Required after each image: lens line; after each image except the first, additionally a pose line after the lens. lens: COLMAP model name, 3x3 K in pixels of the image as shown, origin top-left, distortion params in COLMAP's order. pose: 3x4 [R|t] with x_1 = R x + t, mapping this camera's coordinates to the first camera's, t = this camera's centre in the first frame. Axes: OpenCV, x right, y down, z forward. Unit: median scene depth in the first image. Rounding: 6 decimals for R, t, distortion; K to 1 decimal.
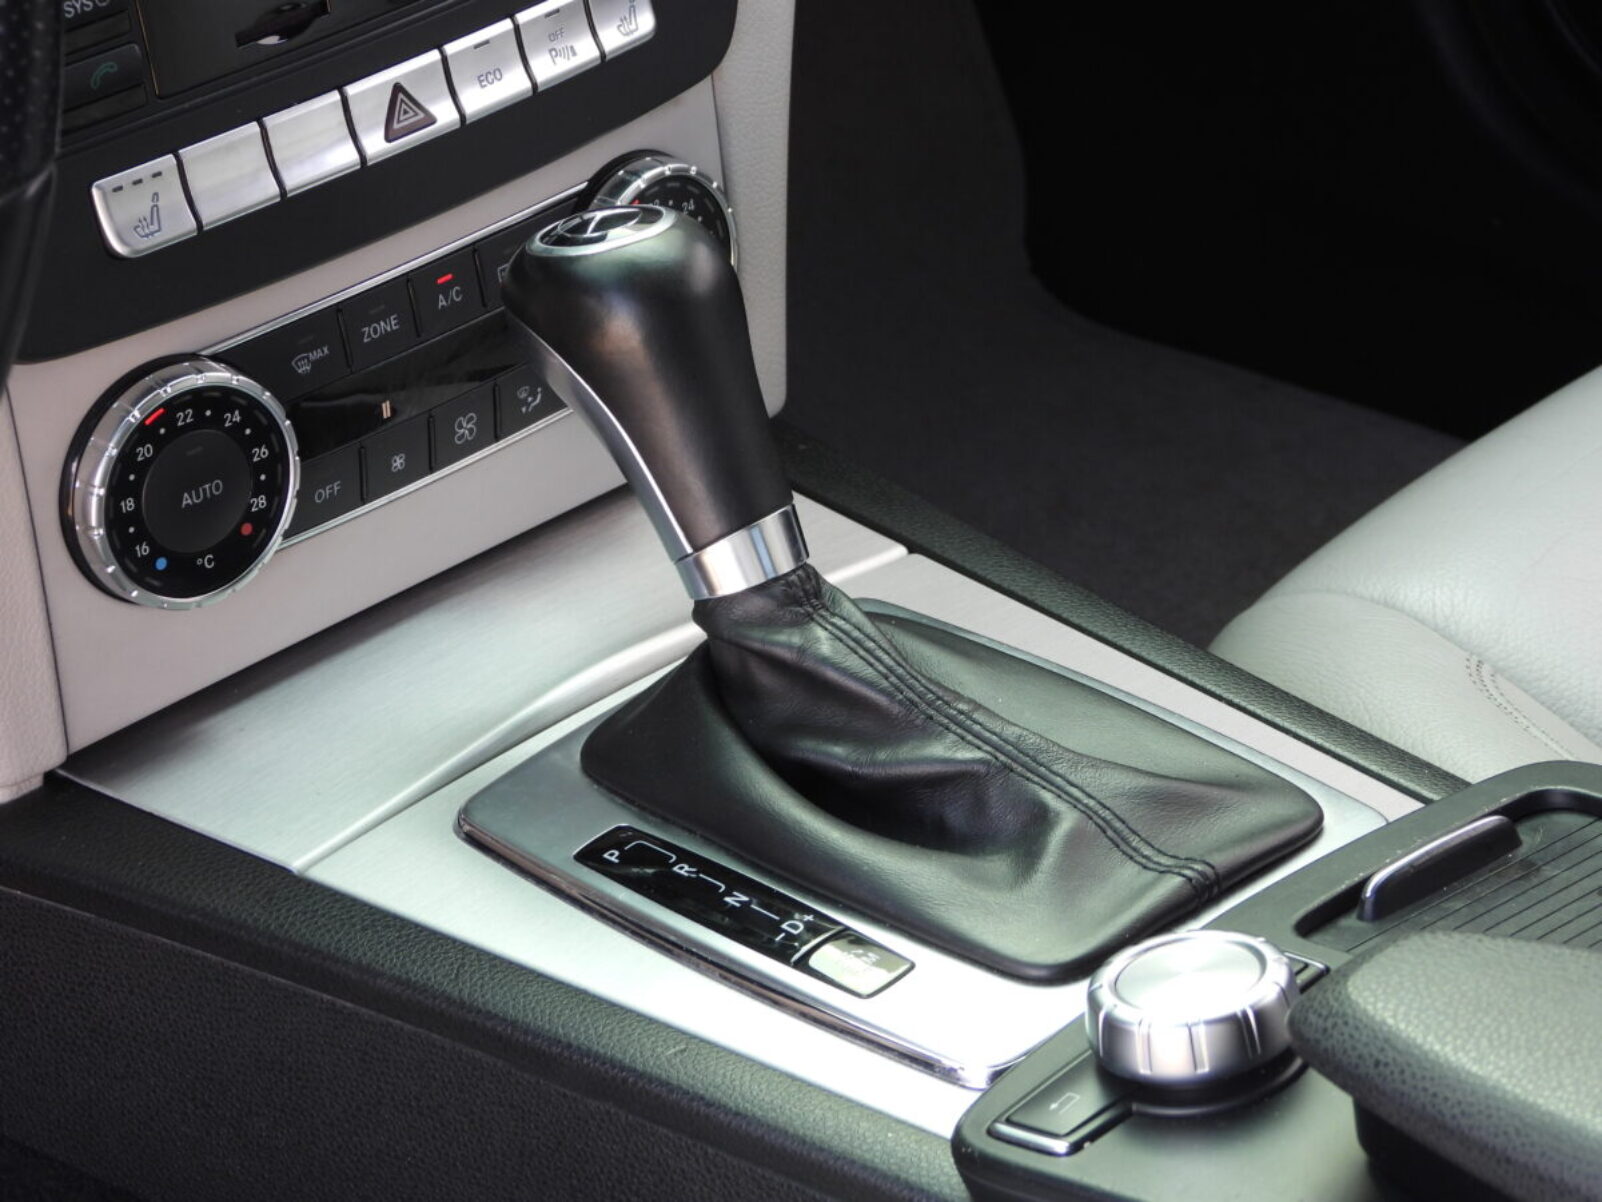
lens RADIAL K [[5419.0, 0, 798.6], [0, 5419.0, 602.1], [0, 0, 1]] dist [-0.190951, 0.000000]
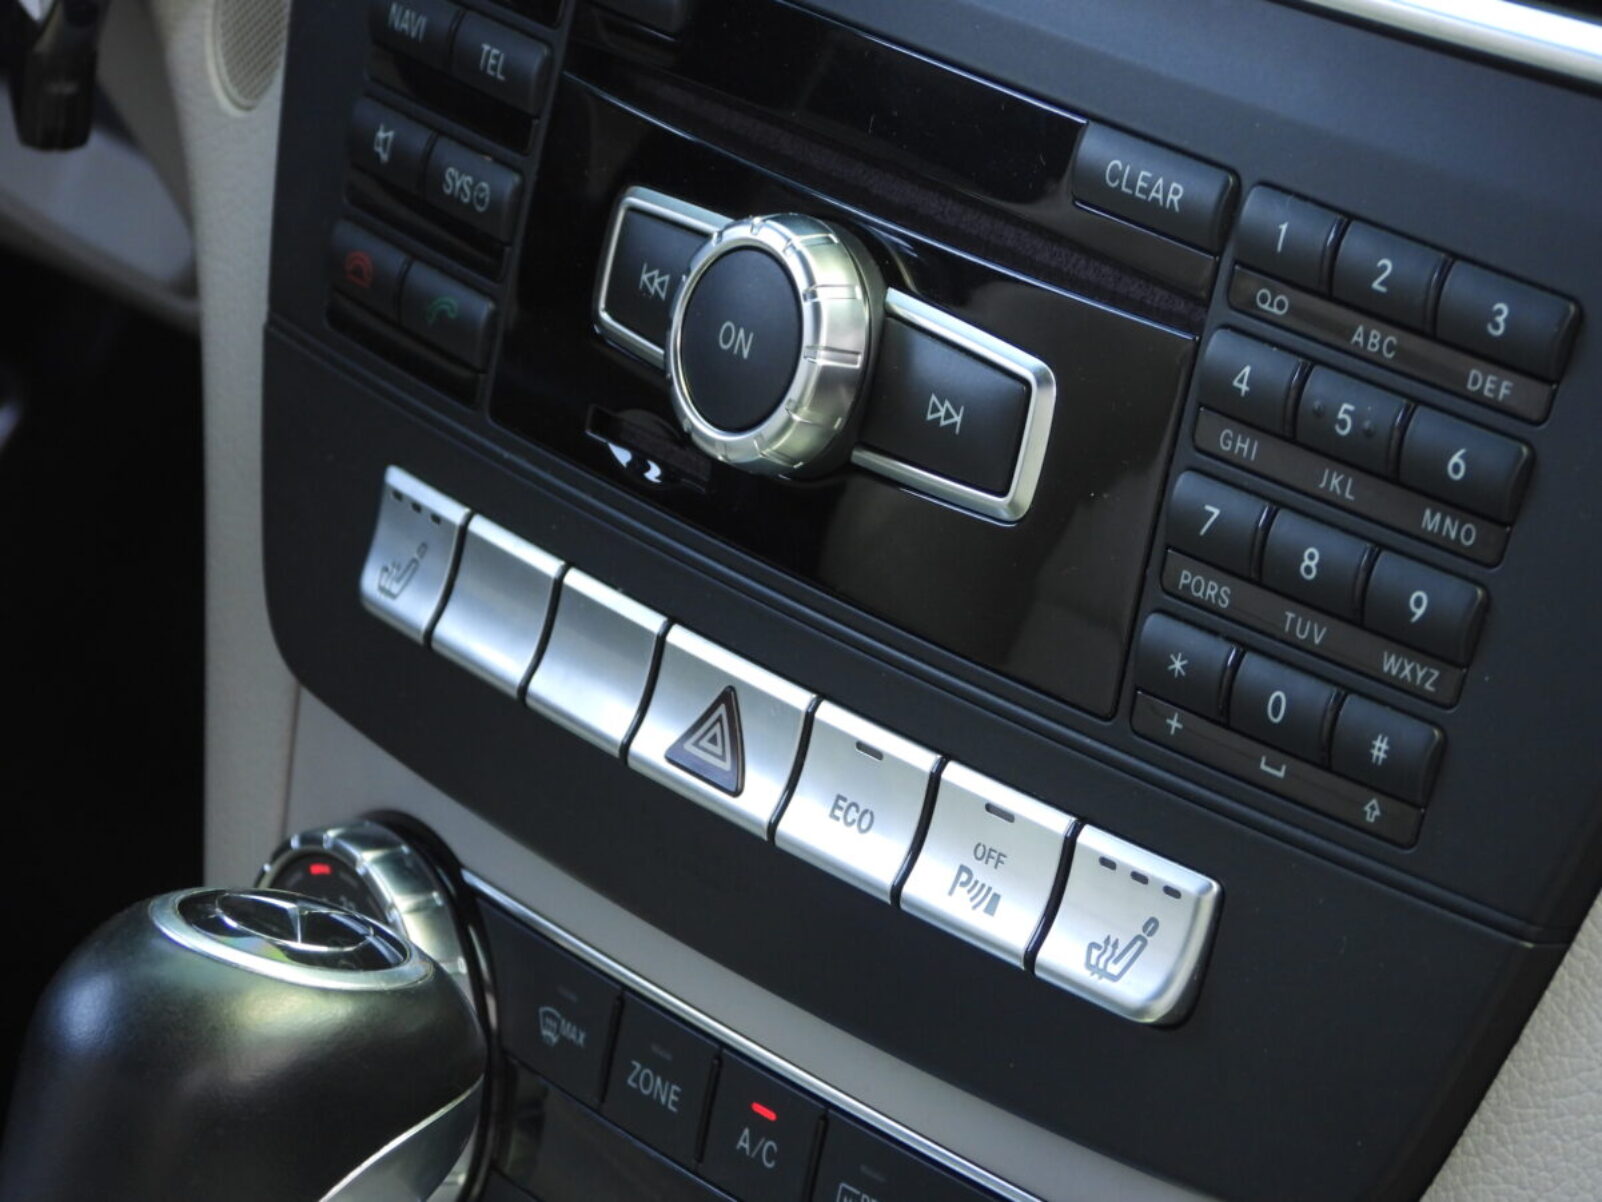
lens RADIAL K [[7106.6, 0, 801.1], [0, 7106.6, 600.7], [0, 0, 1]] dist [-0.302233, 0.000000]
pose [[-0.127564, 0.376231, -0.917702, 0.577448], [-0.520474, 0.762236, 0.384842, -0.382788], [0.844295, 0.526732, 0.098584, 0.942111]]
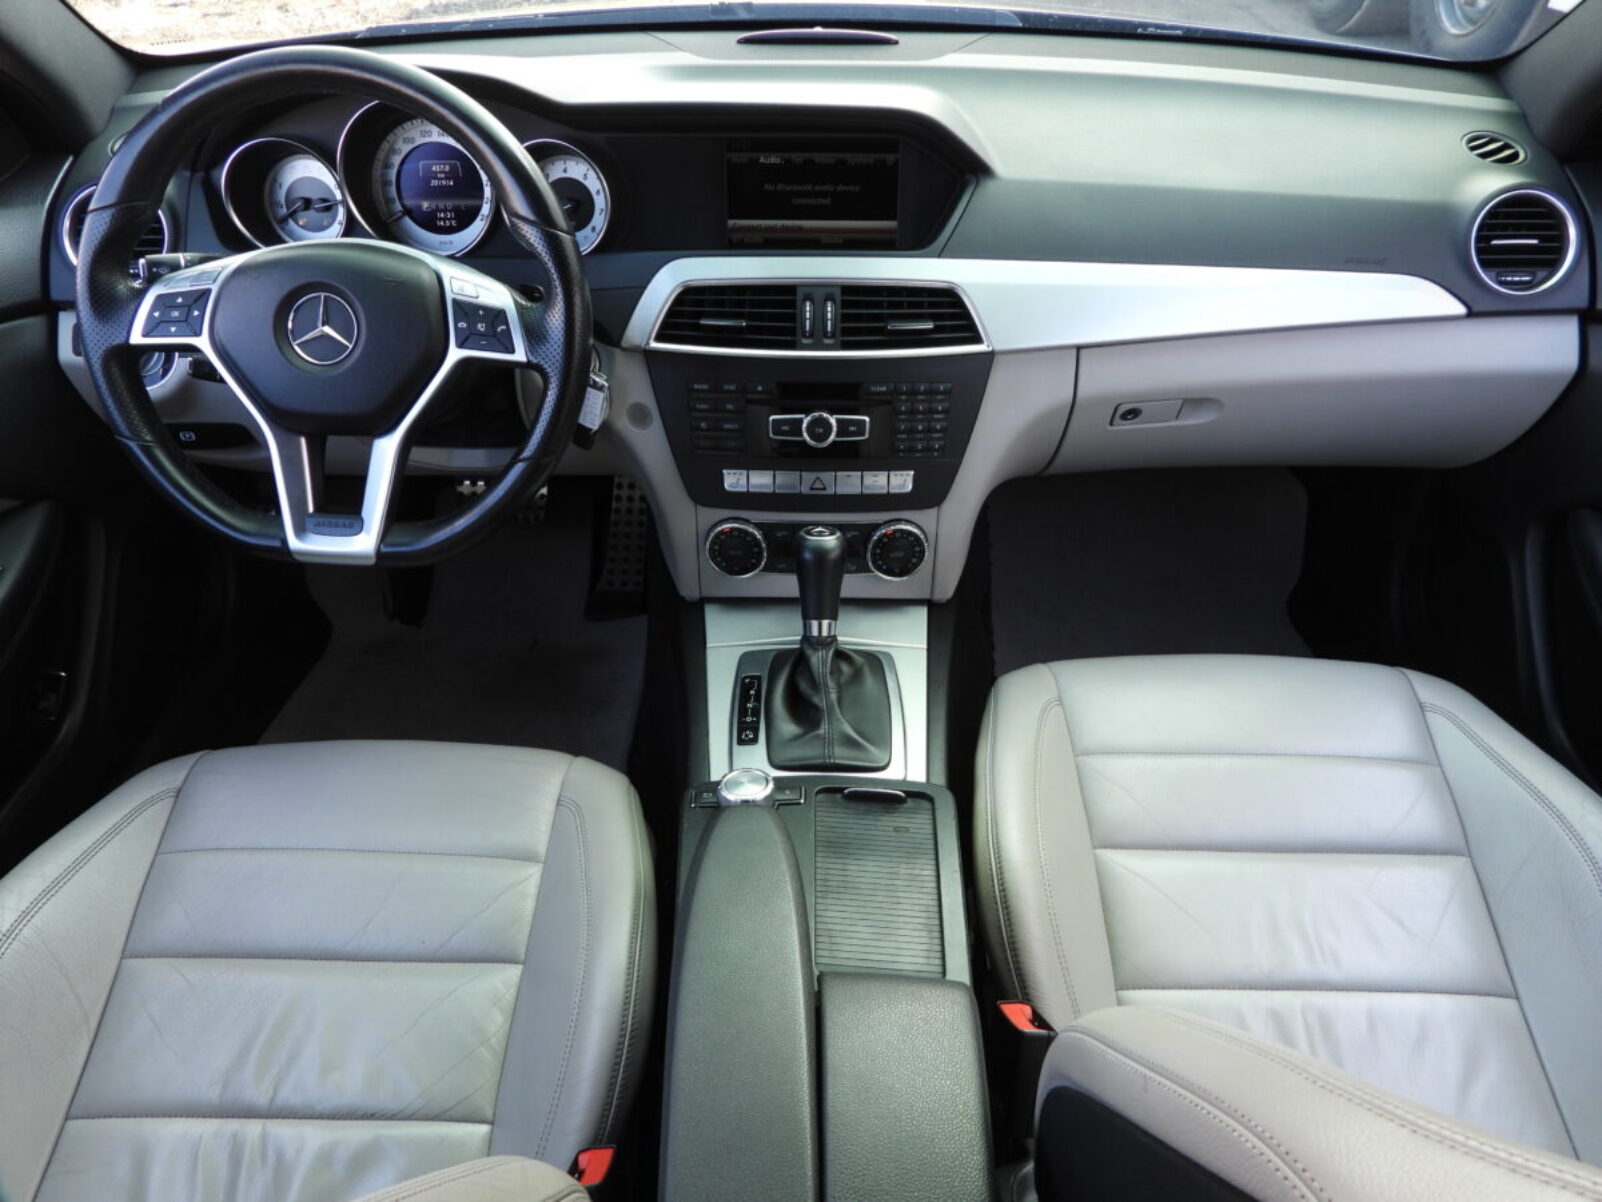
lens RADIAL K [[1130.4, 0, 797.5], [0, 1130.4, 598.4], [0, 0, 1]] dist [-0.020748, 0.005875]
pose [[0.702008, 0.437022, -0.562313, 0.408114], [-0.373640, 0.898195, 0.231602, -0.200837], [0.606282, 0.047516, 0.793829, 0.363704]]
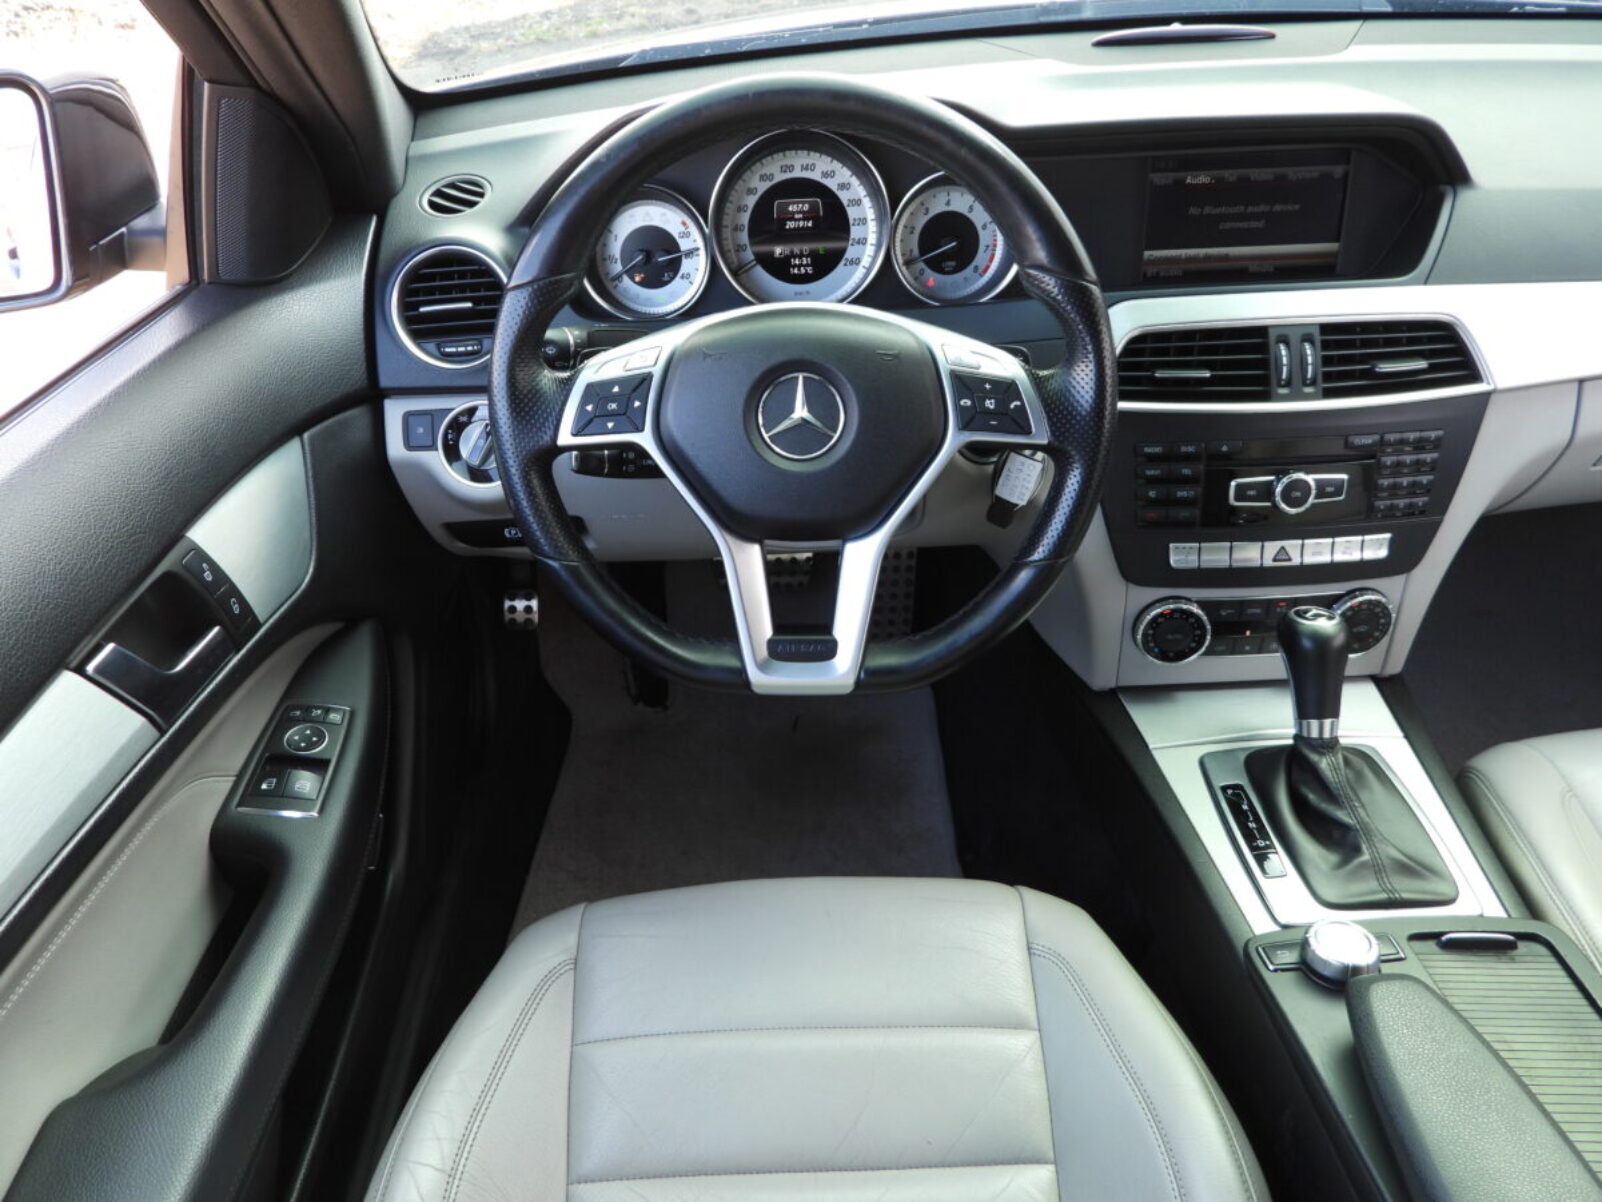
lens RADIAL K [[1130.4, 0, 799.6], [0, 1130.4, 601.1], [0, 0, 1]] dist [-0.020748, 0.005875]
pose [[0.722408, 0.397585, -0.565732, 0.115120], [-0.323993, 0.917419, 0.231022, -0.129845], [0.610864, 0.016401, 0.791565, 0.283139]]
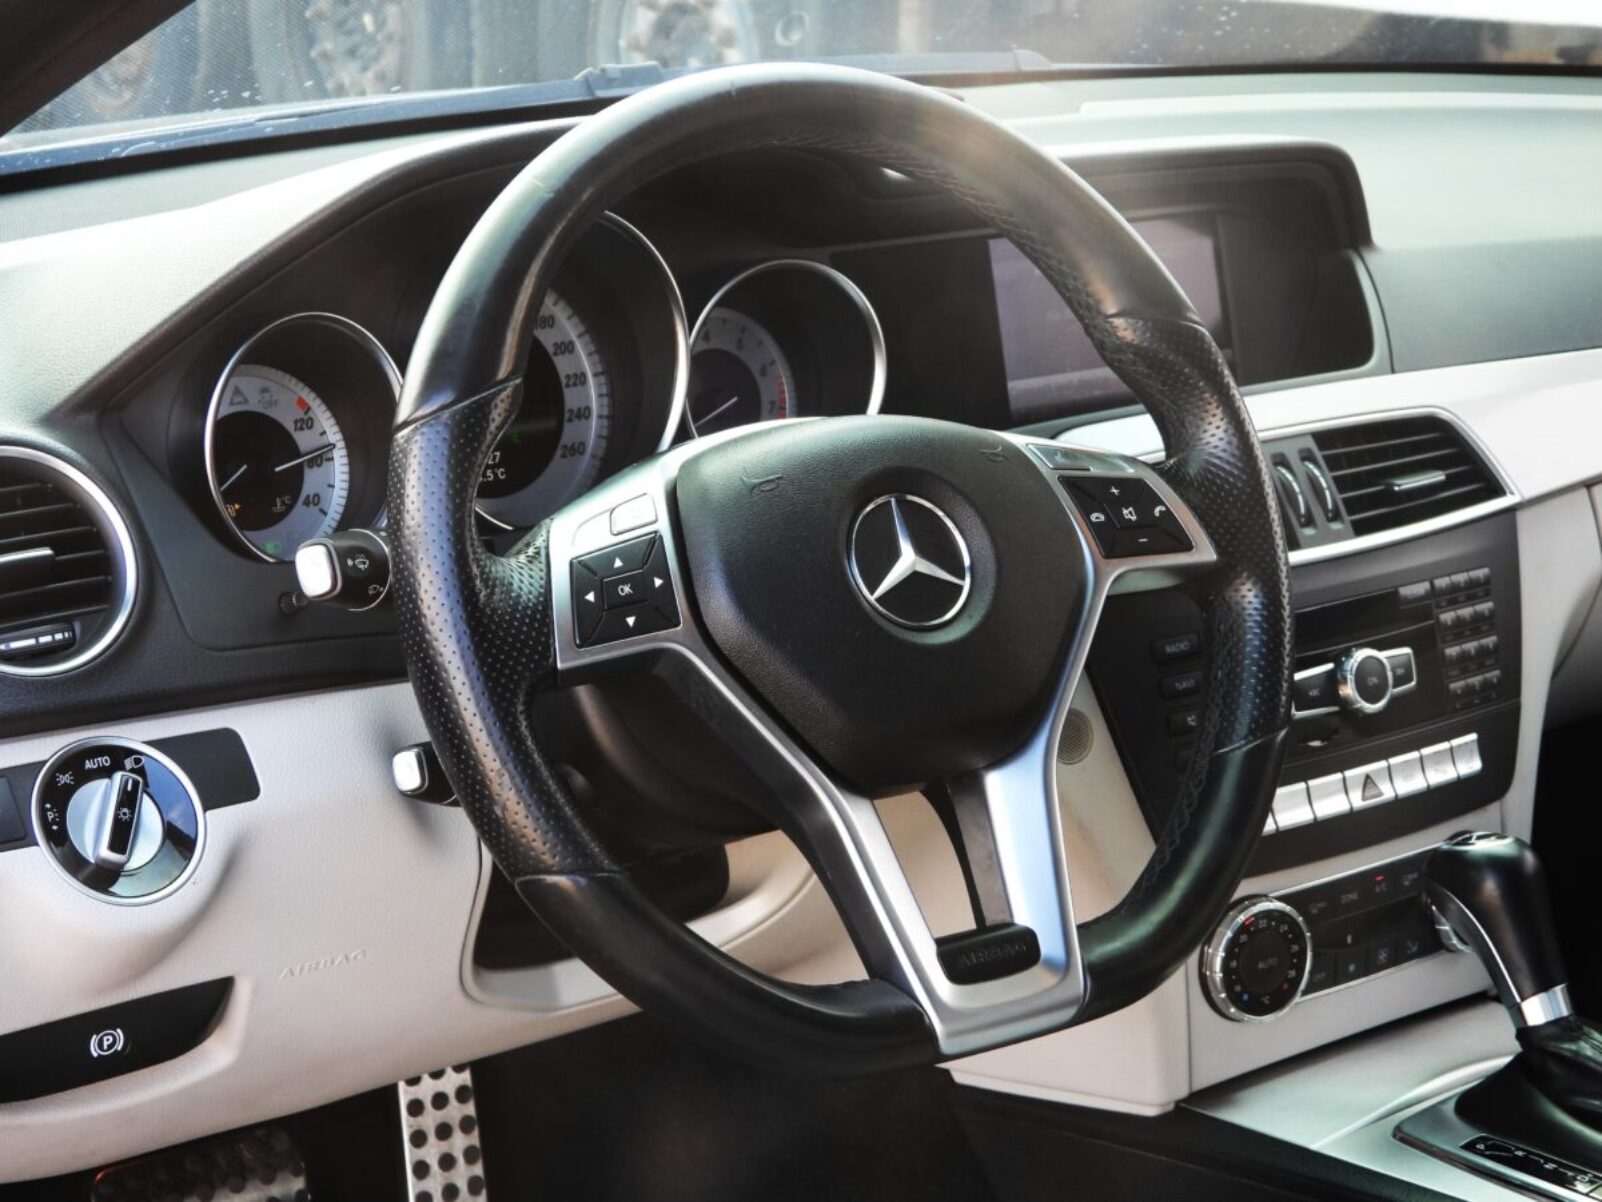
lens RADIAL K [[3045.8, 0, 811.0], [0, 3045.8, 597.2], [0, 0, 1]] dist [-0.025079, 0.000000]
pose [[0.991037, 0.045804, -0.125491, -0.143170], [-0.078061, 0.960878, -0.265744, 0.164084], [0.108410, 0.273158, 0.955841, -0.143365]]
